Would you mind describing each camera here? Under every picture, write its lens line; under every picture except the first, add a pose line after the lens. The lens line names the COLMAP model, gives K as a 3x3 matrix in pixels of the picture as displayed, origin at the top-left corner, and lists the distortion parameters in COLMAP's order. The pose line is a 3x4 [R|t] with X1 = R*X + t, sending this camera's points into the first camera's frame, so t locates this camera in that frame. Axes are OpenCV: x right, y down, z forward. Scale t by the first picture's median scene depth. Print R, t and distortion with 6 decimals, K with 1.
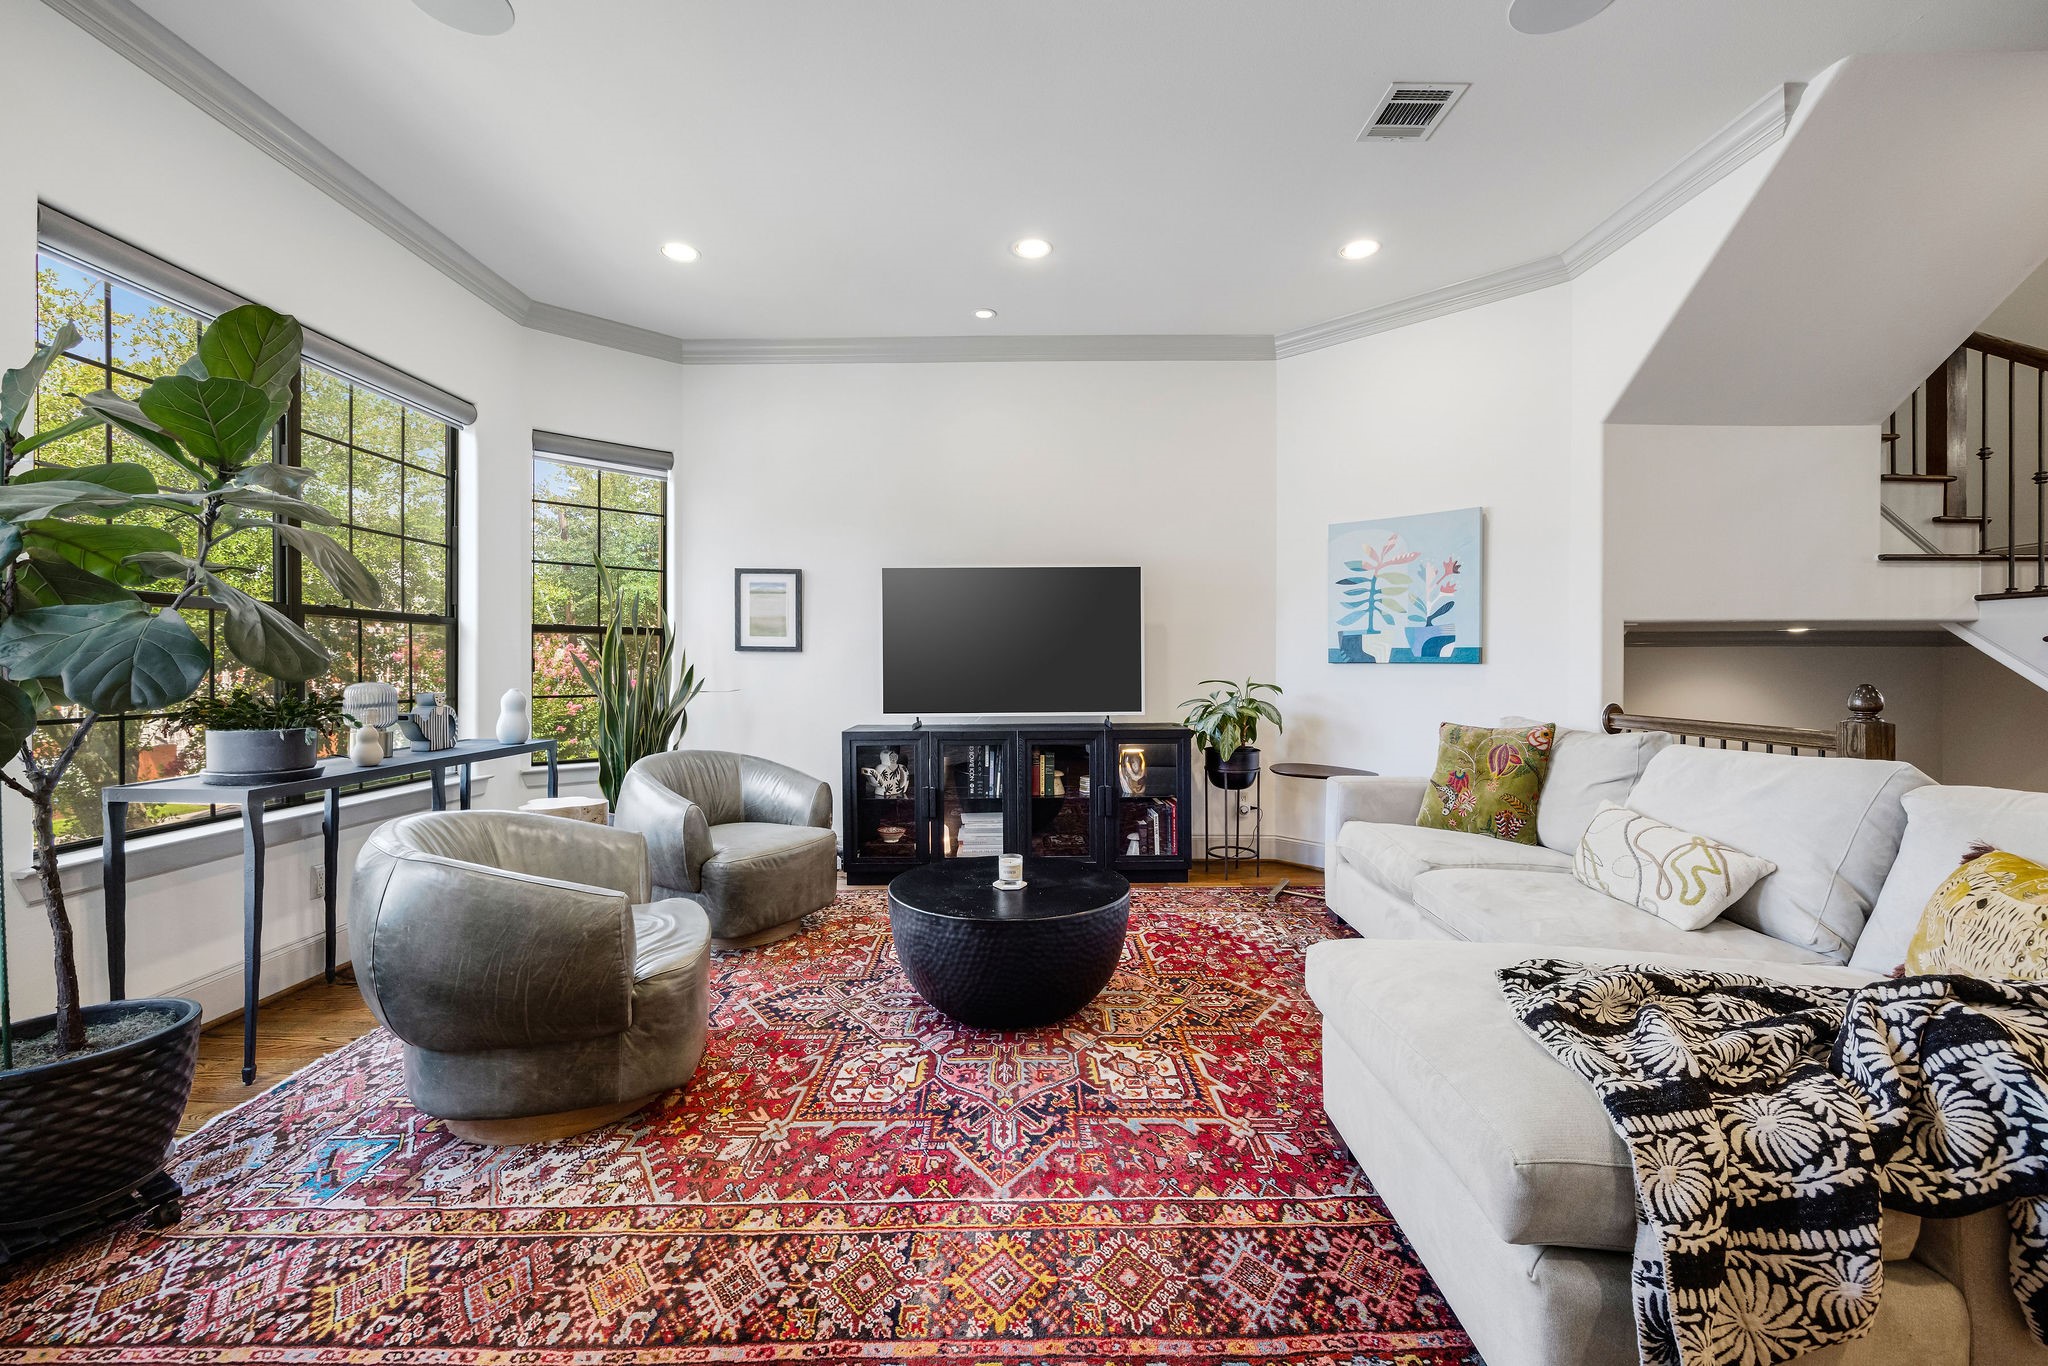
lens RADIAL K [[823.2, 0, 1034.0], [0, 823.2, 671.1], [0, 0, 1]] dist [-0.003172, -0.000855]
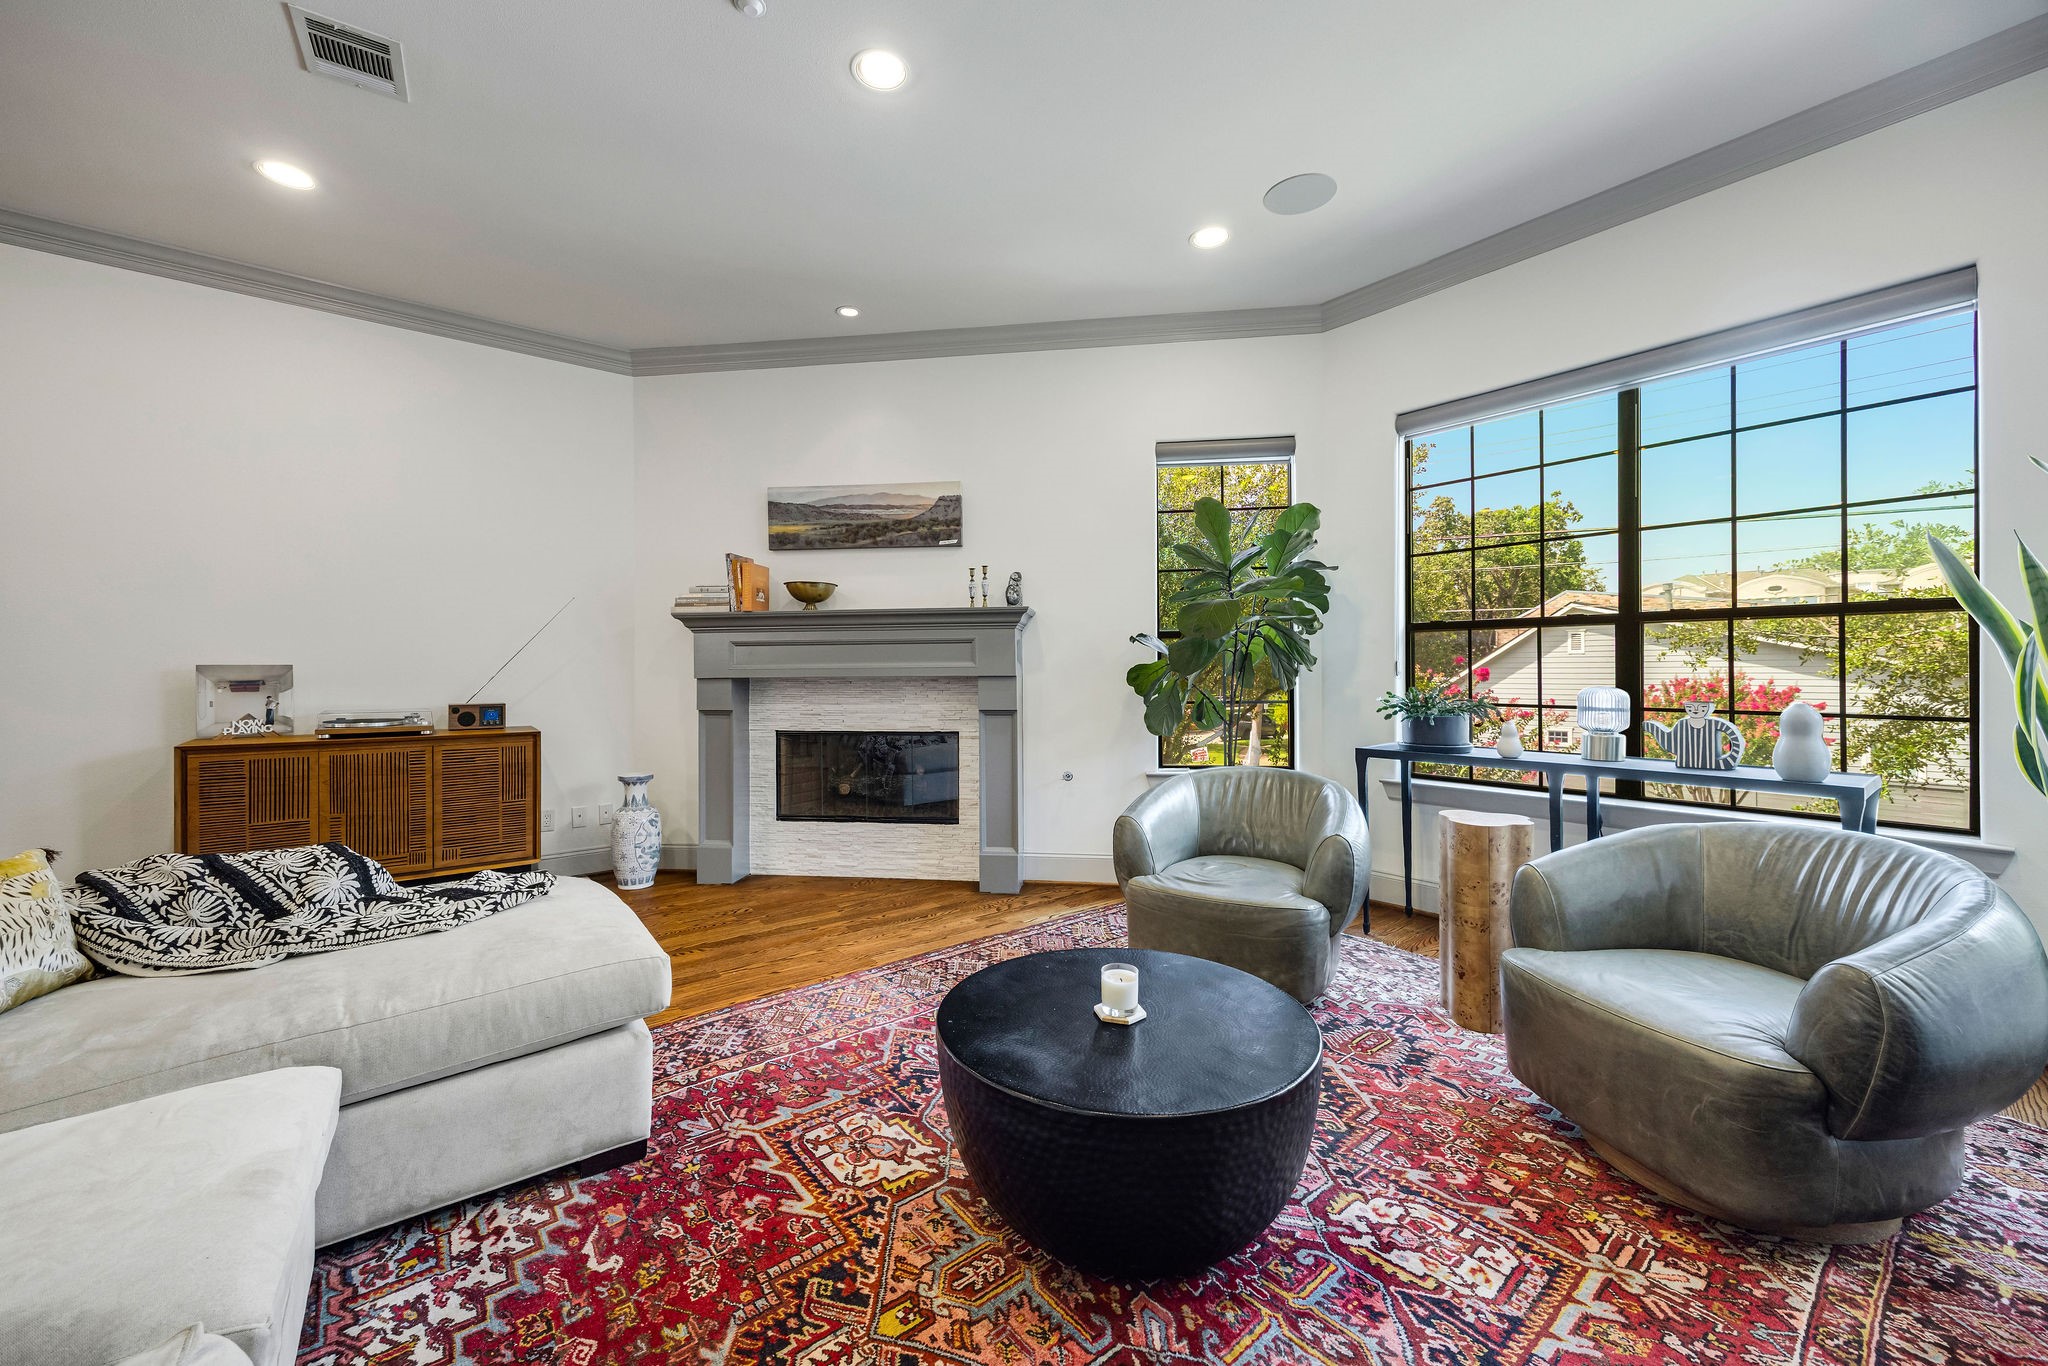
lens RADIAL K [[756.1, 0, 1032.3], [0, 756.1, 664.4], [0, 0, 1]] dist [-0.002025, -0.000067]
pose [[-0.773221, -0.000748, -0.634137, 0.568571], [-0.003499, 0.999989, 0.003087, -0.033995], [0.634127, 0.004606, -0.773215, 1.972298]]
